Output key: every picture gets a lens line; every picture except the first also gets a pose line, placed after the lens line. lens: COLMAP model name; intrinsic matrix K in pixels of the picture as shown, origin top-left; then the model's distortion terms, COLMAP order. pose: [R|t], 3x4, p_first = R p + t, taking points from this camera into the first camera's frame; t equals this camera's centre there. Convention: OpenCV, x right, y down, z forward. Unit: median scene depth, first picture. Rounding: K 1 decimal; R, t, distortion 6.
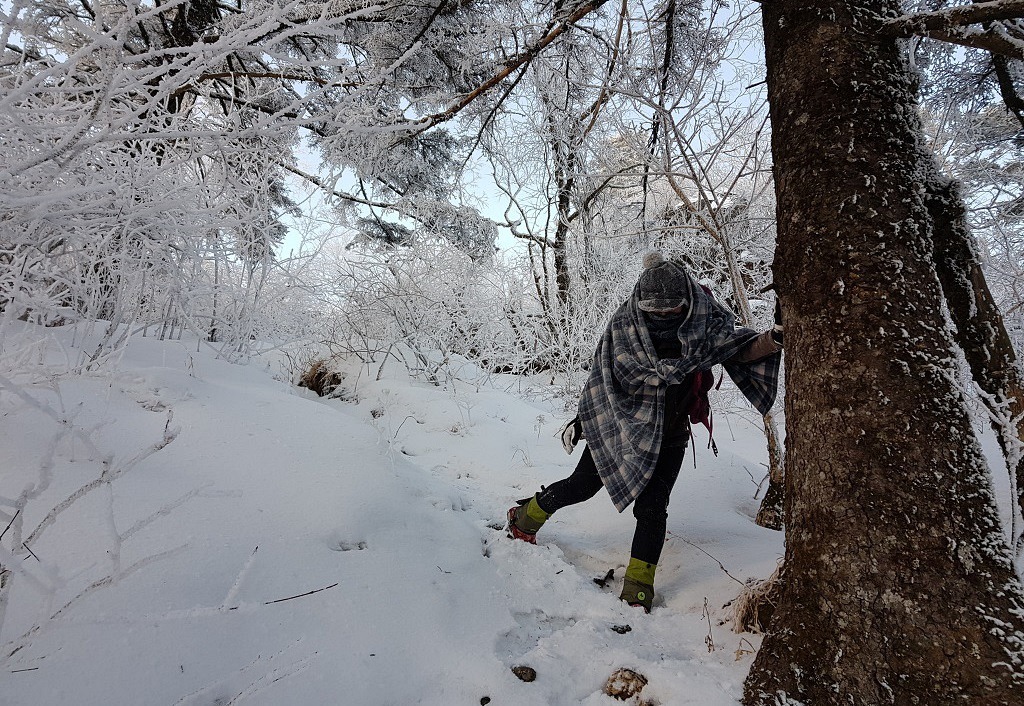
lens RADIAL K [[796.0, 0, 512.8], [0, 796.0, 352.9], [0, 0, 1]] dist [0.002044, 0.000094]
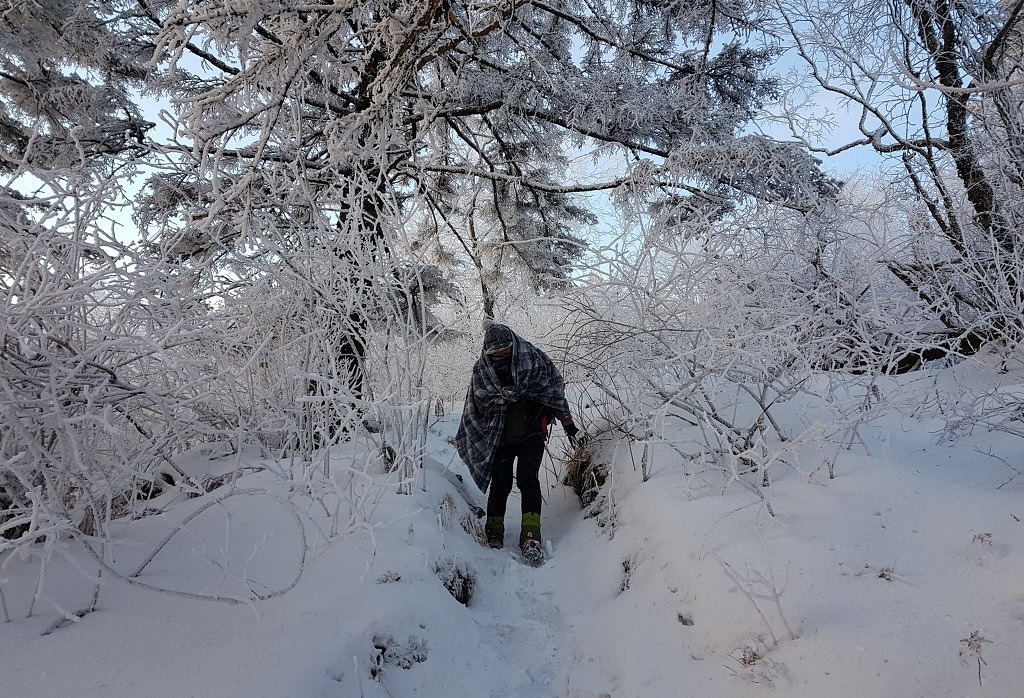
lens RADIAL K [[768.1, 0, 509.7], [0, 768.1, 350.4], [0, 0, 1]] dist [-0.014074, -0.011191]
pose [[0.830882, -0.228559, -0.507343, 0.032995], [0.239567, 0.969856, -0.044581, -0.035570], [0.502239, -0.084501, 0.860590, 0.306026]]
